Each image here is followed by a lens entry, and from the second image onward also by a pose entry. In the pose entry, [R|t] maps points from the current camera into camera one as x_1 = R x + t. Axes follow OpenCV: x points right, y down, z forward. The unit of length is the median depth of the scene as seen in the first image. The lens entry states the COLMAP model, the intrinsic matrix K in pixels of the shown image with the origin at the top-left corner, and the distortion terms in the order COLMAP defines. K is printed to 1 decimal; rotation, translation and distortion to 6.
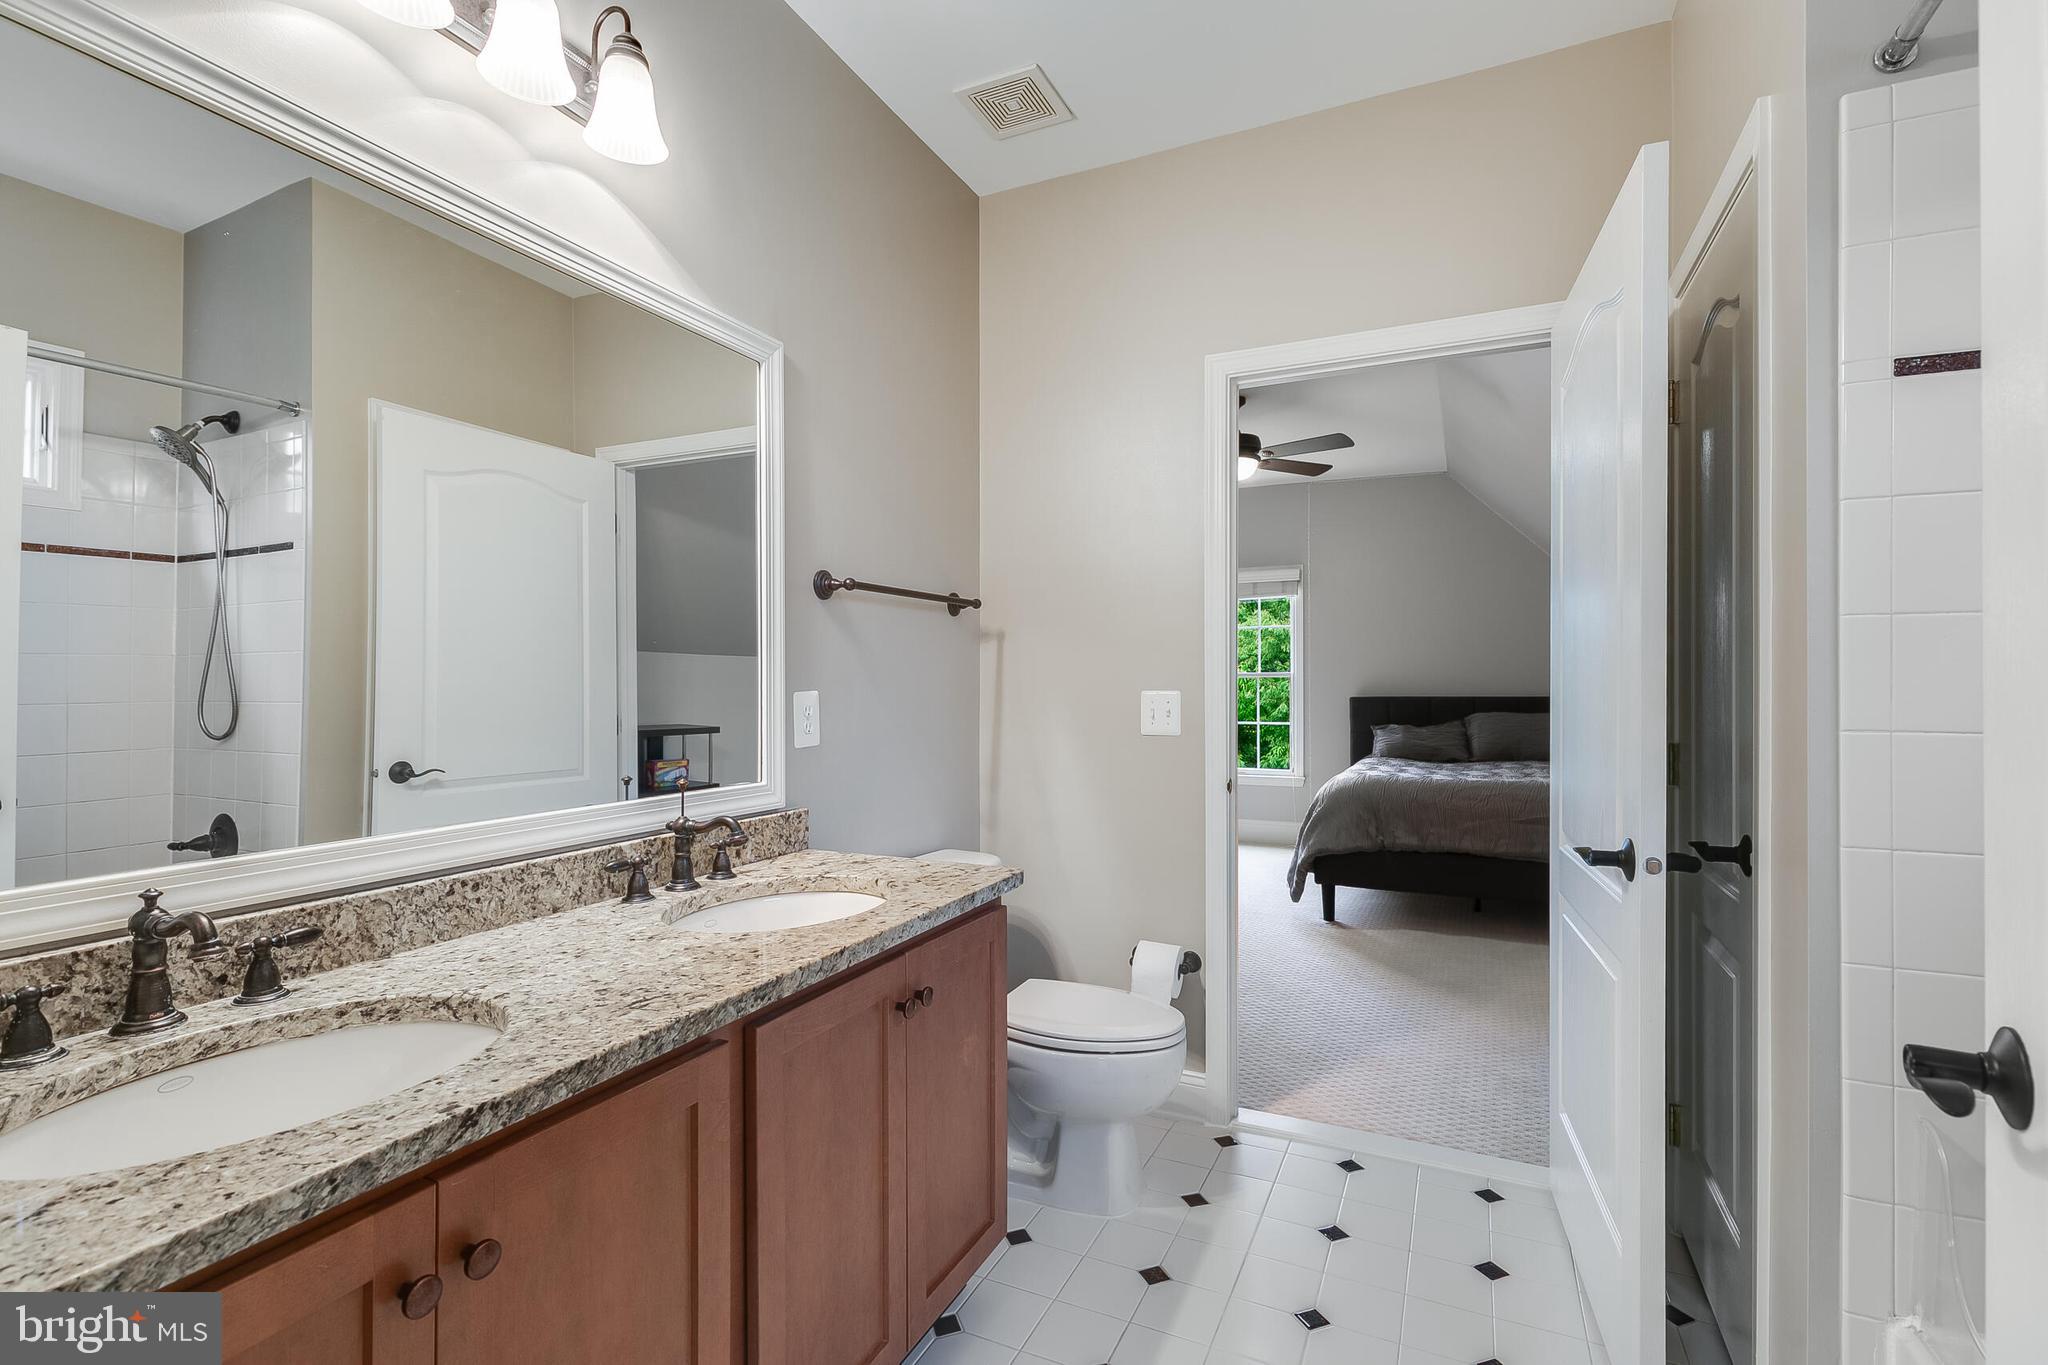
lens RADIAL K [[918.2, 0, 1025.5], [0, 918.2, 680.9], [0, 0, 1]] dist [0.005788, -0.002931]
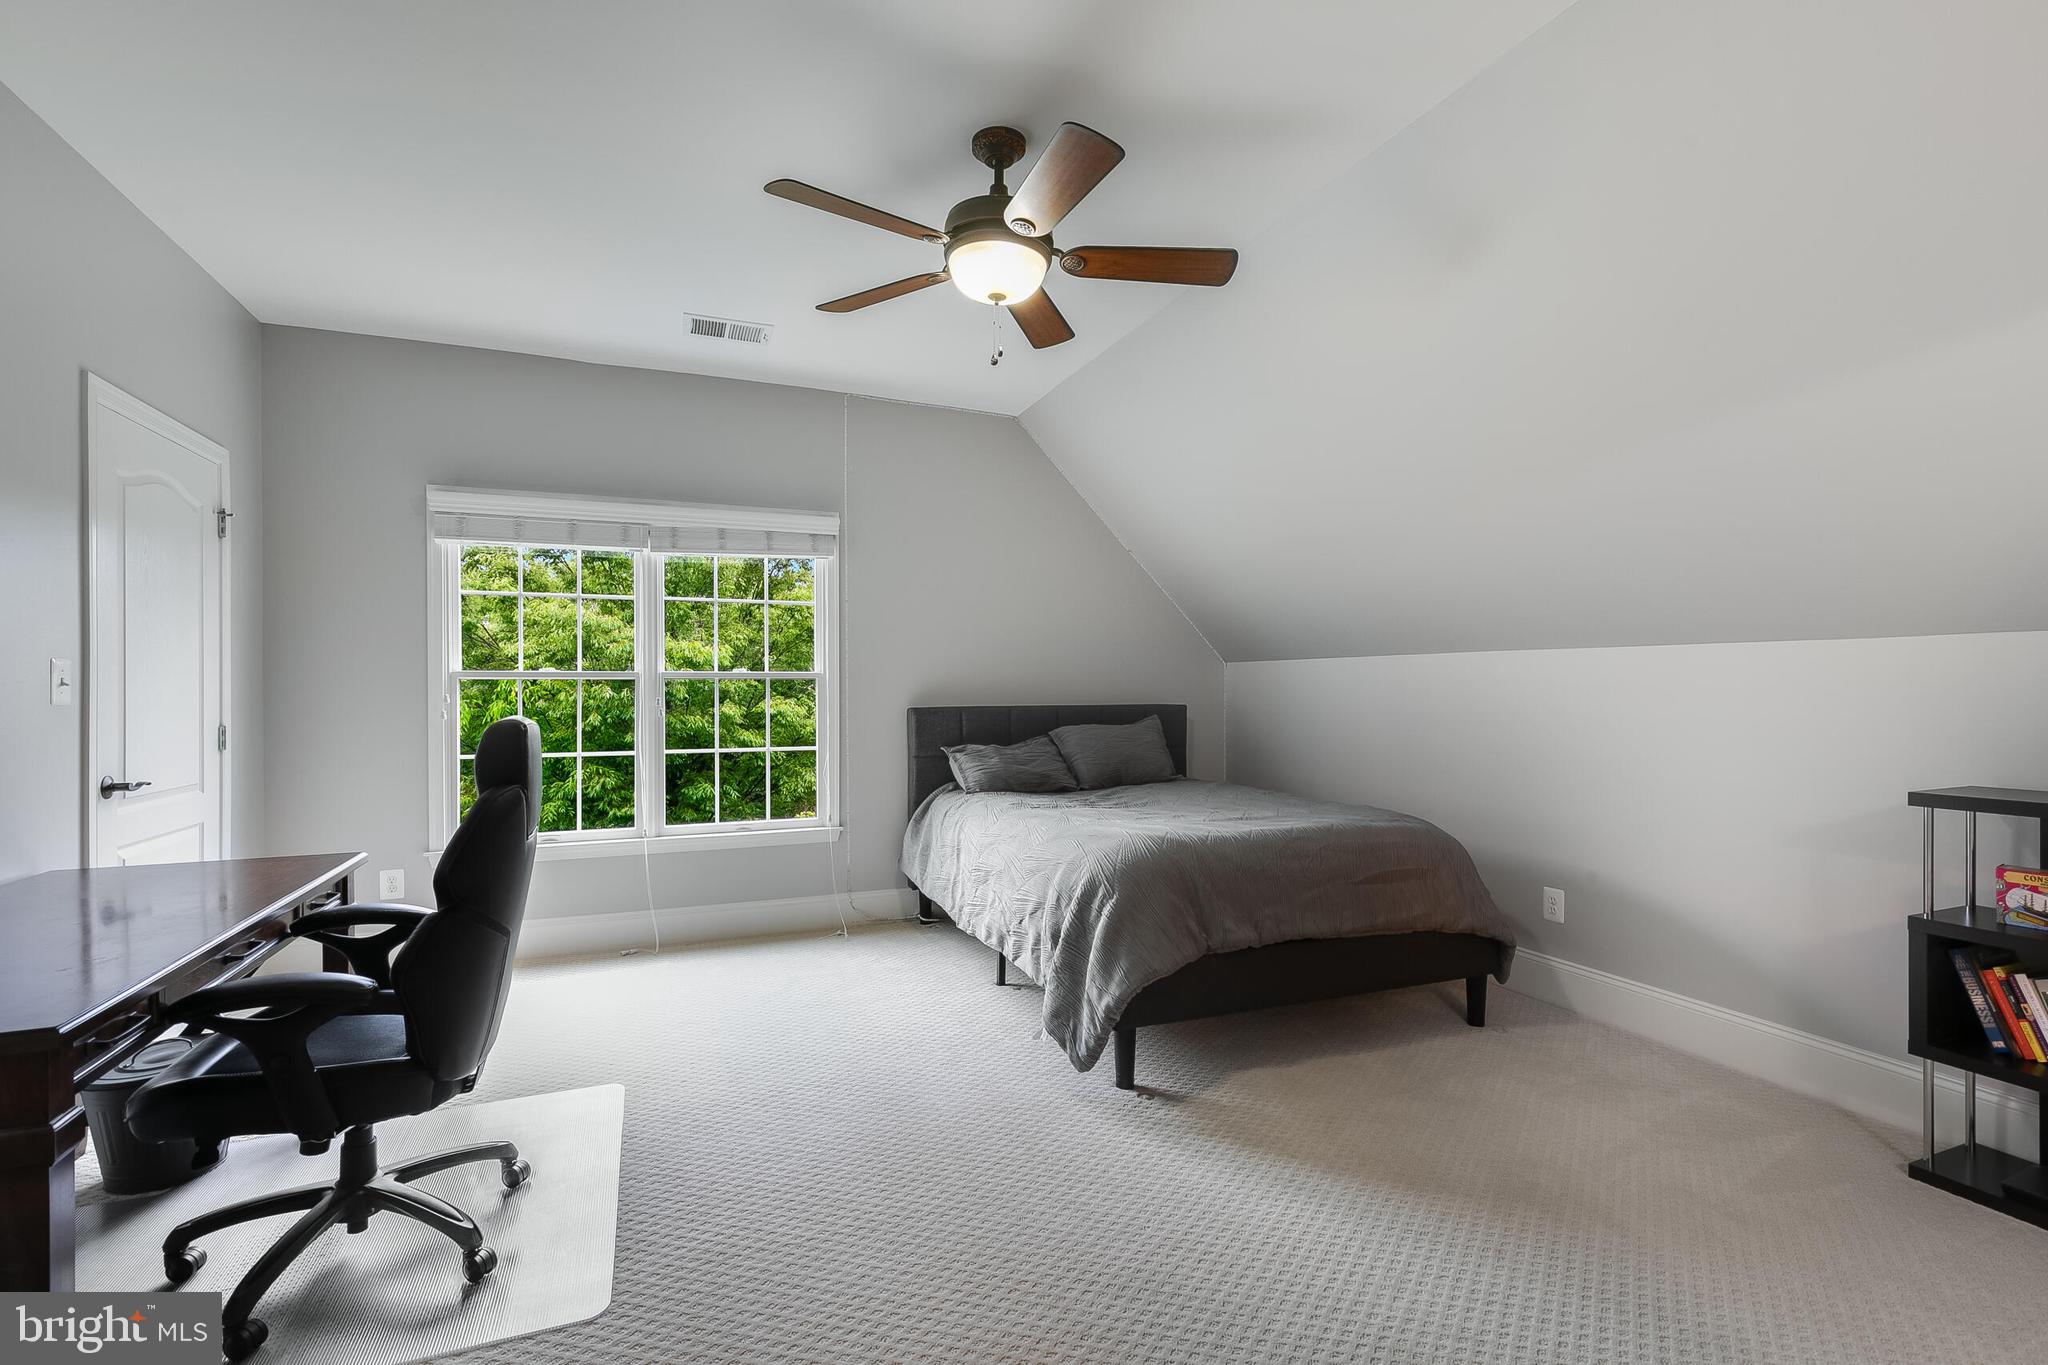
lens RADIAL K [[918.2, 0, 1022.5], [0, 918.2, 687.1], [0, 0, 1]] dist [0.005788, -0.002931]
pose [[0.674906, -0.003721, 0.737894, -0.157623], [-0.001100, 0.999981, 0.006049, -0.003884], [-0.737903, -0.004894, 0.674889, 0.650335]]
